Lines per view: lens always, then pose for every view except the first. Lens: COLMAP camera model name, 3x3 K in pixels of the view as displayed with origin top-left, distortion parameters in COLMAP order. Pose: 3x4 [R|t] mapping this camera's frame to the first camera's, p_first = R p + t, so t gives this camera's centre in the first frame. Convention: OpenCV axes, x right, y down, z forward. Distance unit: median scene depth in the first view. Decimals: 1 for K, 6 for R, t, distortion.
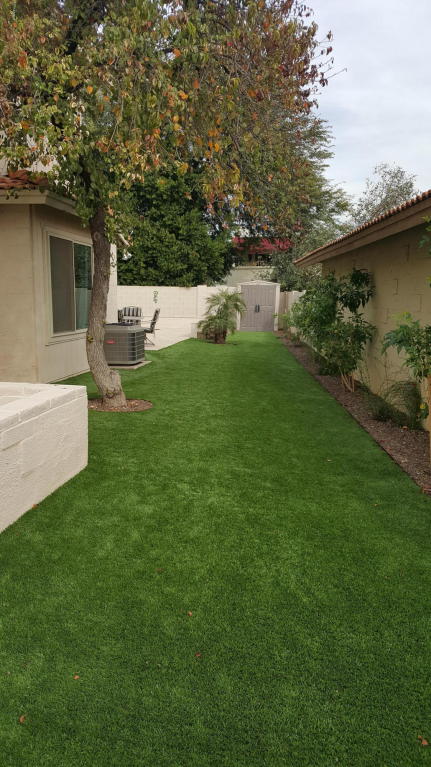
lens RADIAL K [[568.6, 0, 215.5], [0, 568.6, 383.5], [0, 0, 1]] dist [0.204191, -0.481329]
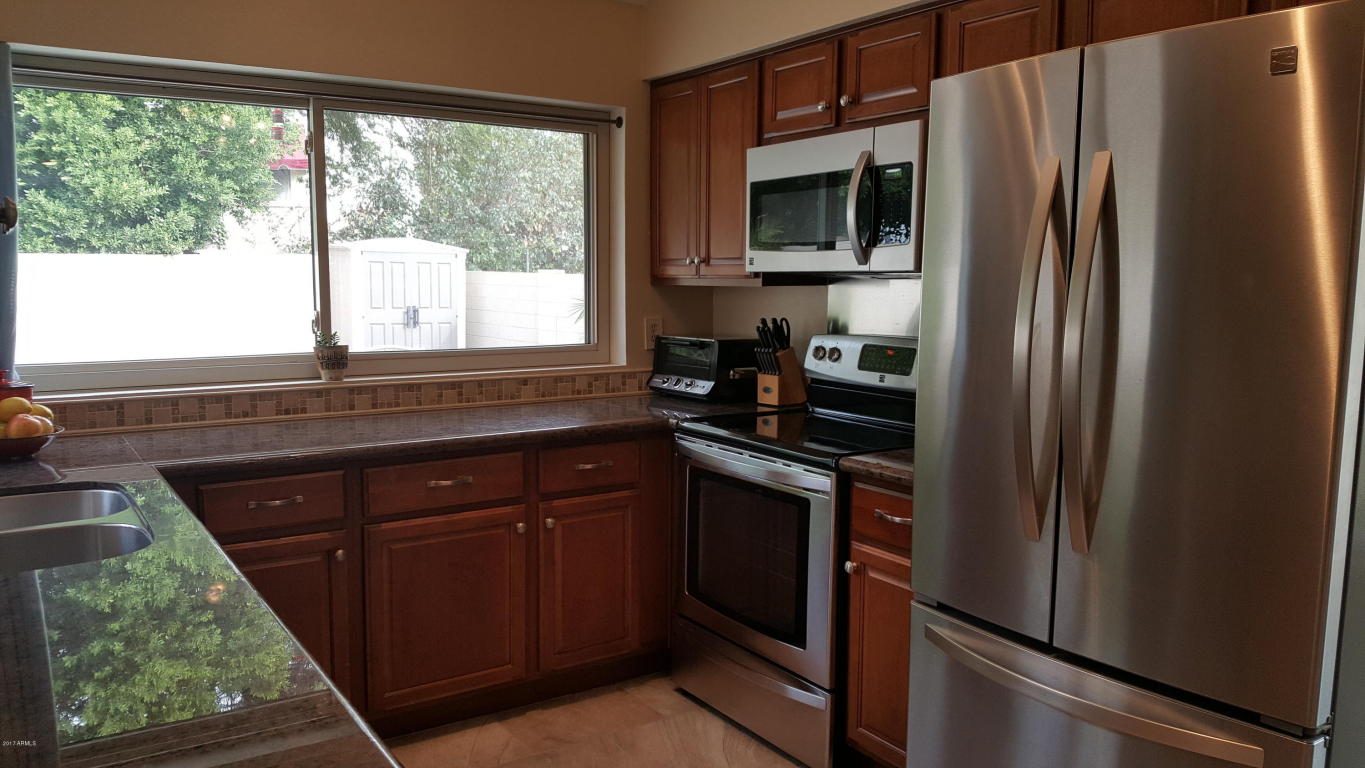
lens RADIAL K [[1013.6, 0, 660.0], [0, 1013.6, 407.7], [0, 0, 1]] dist [0.115458, -0.230833]
pose [[0.740286, -0.098226, 0.665077, -0.234651], [0.107325, 0.993849, 0.027321, -0.072694], [-0.663670, 0.051154, 0.746274, 0.407842]]
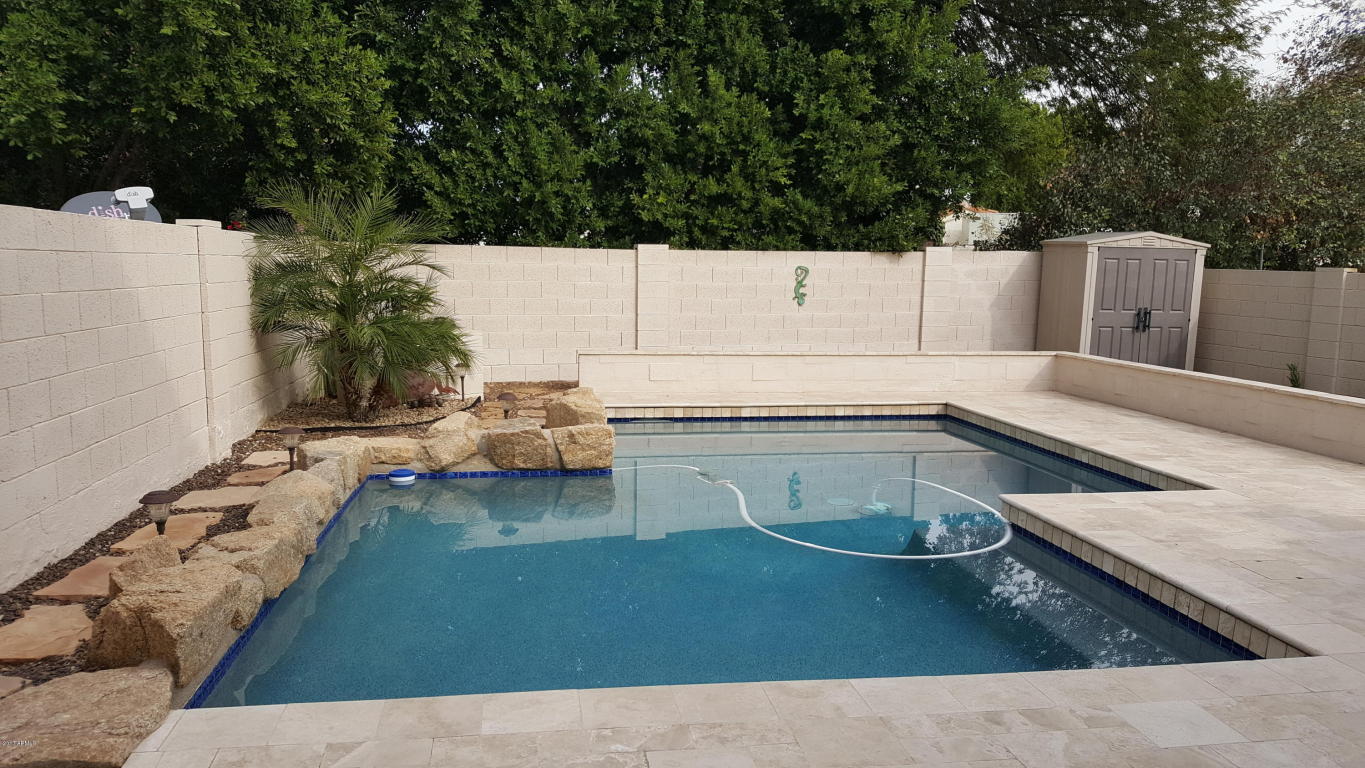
lens RADIAL K [[1006.3, 0, 668.2], [0, 1006.3, 406.6], [0, 0, 1]] dist [0.202092, -0.468617]
pose [[0.955205, -0.042996, 0.292805, -0.335260], [0.046786, 0.998887, -0.005952, -0.088691], [-0.292223, 0.019384, 0.956154, 0.514149]]
